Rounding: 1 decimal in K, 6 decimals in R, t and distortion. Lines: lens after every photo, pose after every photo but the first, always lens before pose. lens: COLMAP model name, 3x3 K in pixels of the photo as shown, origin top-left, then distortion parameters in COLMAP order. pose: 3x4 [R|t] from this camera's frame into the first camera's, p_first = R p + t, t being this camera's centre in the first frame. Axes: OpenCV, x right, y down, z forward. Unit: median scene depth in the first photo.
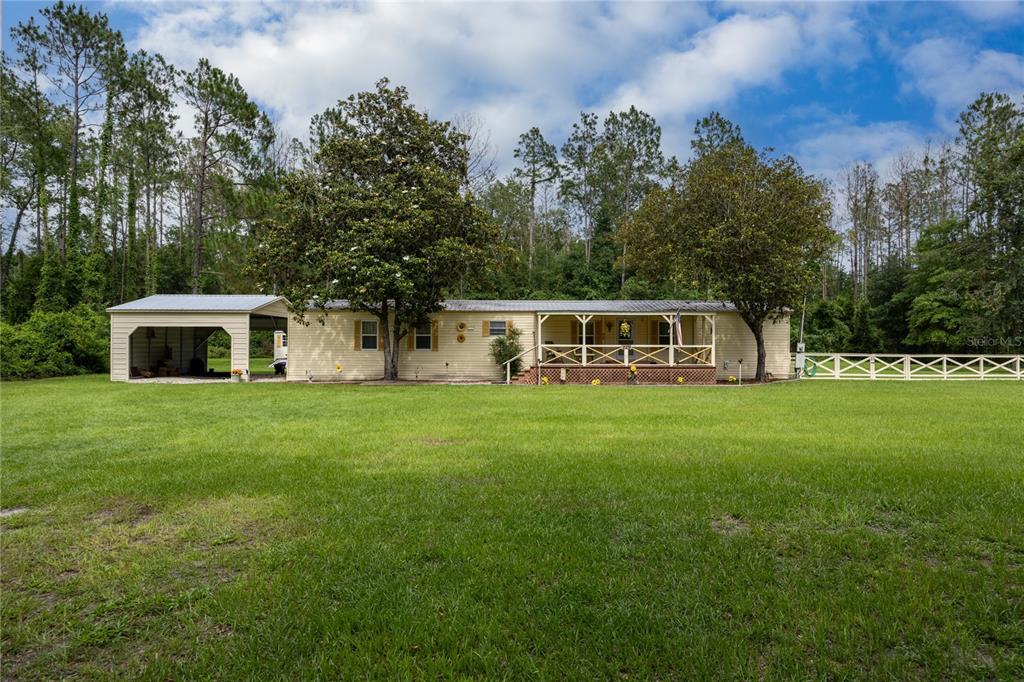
lens RADIAL K [[629.4, 0, 520.1], [0, 629.4, 342.6], [0, 0, 1]] dist [-0.005622, 0.004633]
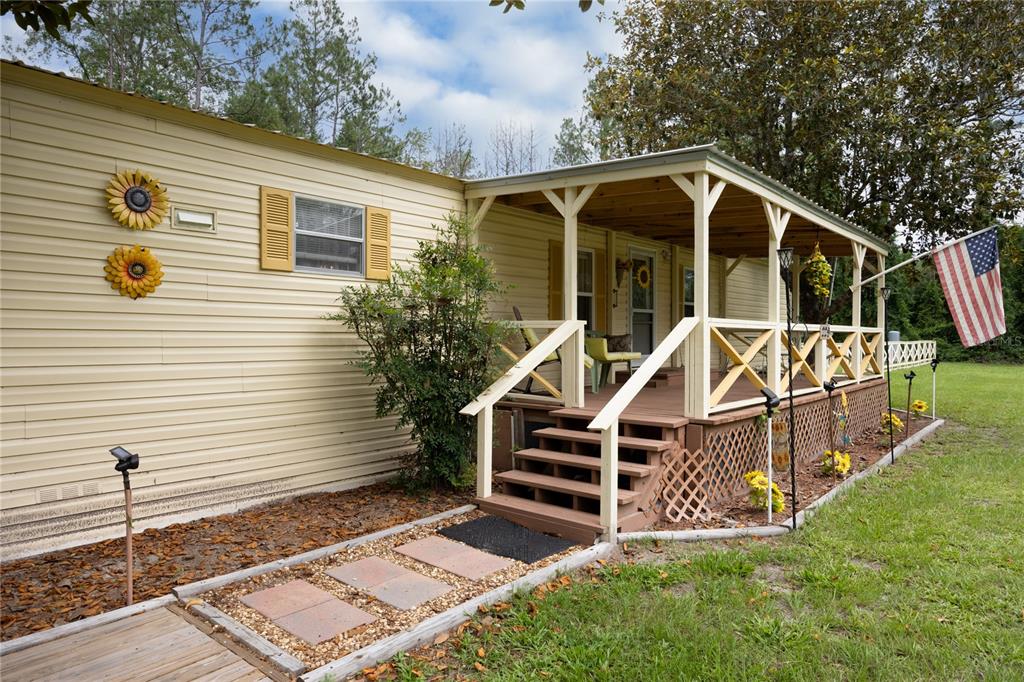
lens RADIAL K [[629.4, 0, 516.5], [0, 629.4, 342.8], [0, 0, 1]] dist [-0.005622, 0.004633]
pose [[0.658380, -0.008641, 0.752636, -0.151229], [-0.009585, 0.999757, 0.019863, 0.007524], [-0.752625, -0.020291, 0.658137, 0.823514]]
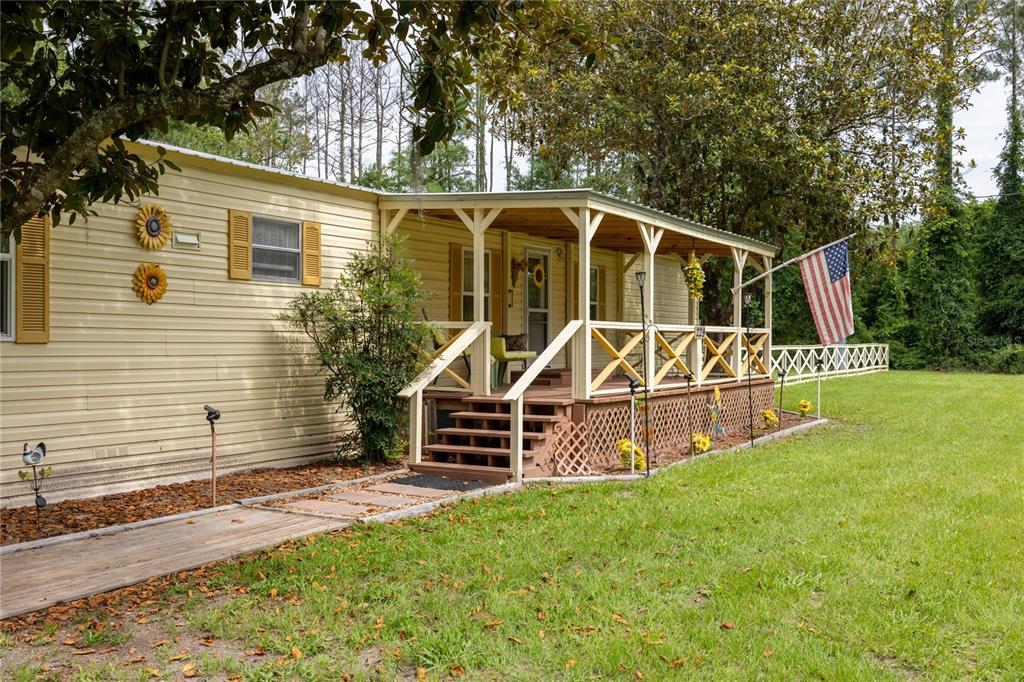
lens RADIAL K [[961.9, 0, 512.4], [0, 961.9, 341.5], [0, 0, 1]] dist [0.001666, 0.000000]
pose [[0.515715, -0.002732, 0.856756, -0.304362], [-0.013363, 0.999848, 0.011232, 0.007451], [-0.856656, -0.017241, 0.515600, 0.738678]]
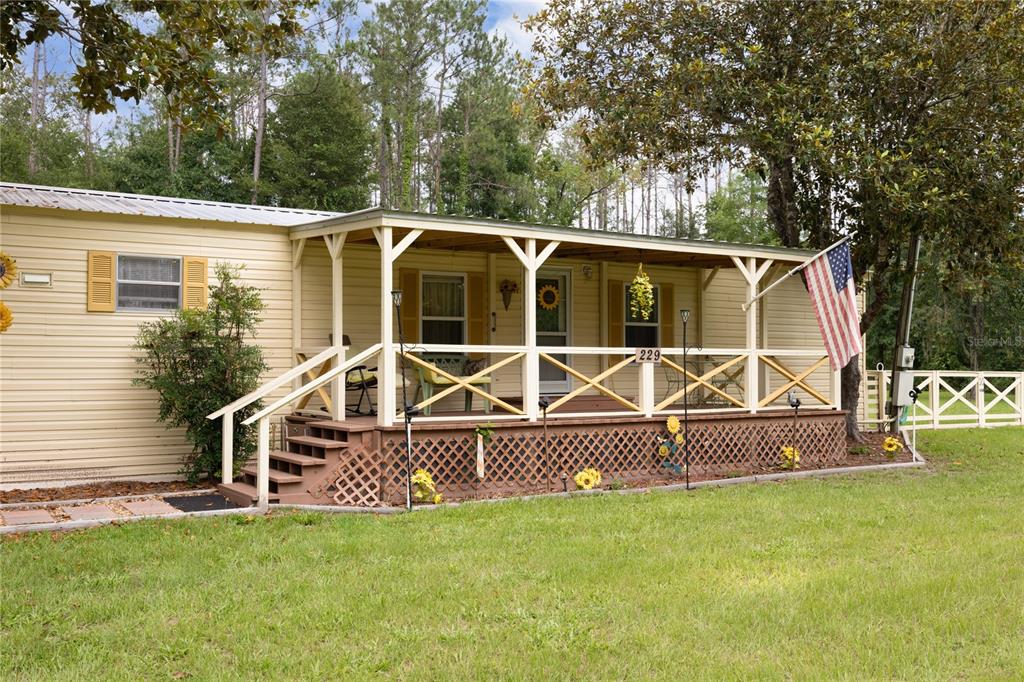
lens RADIAL K [[961.9, 0, 507.1], [0, 961.9, 345.0], [0, 0, 1]] dist [0.001666, 0.000000]
pose [[0.848169, 0.008978, 0.529649, -0.122322], [-0.003997, 0.999936, -0.010550, 0.007182], [-0.529710, 0.006831, 0.848151, 0.581754]]
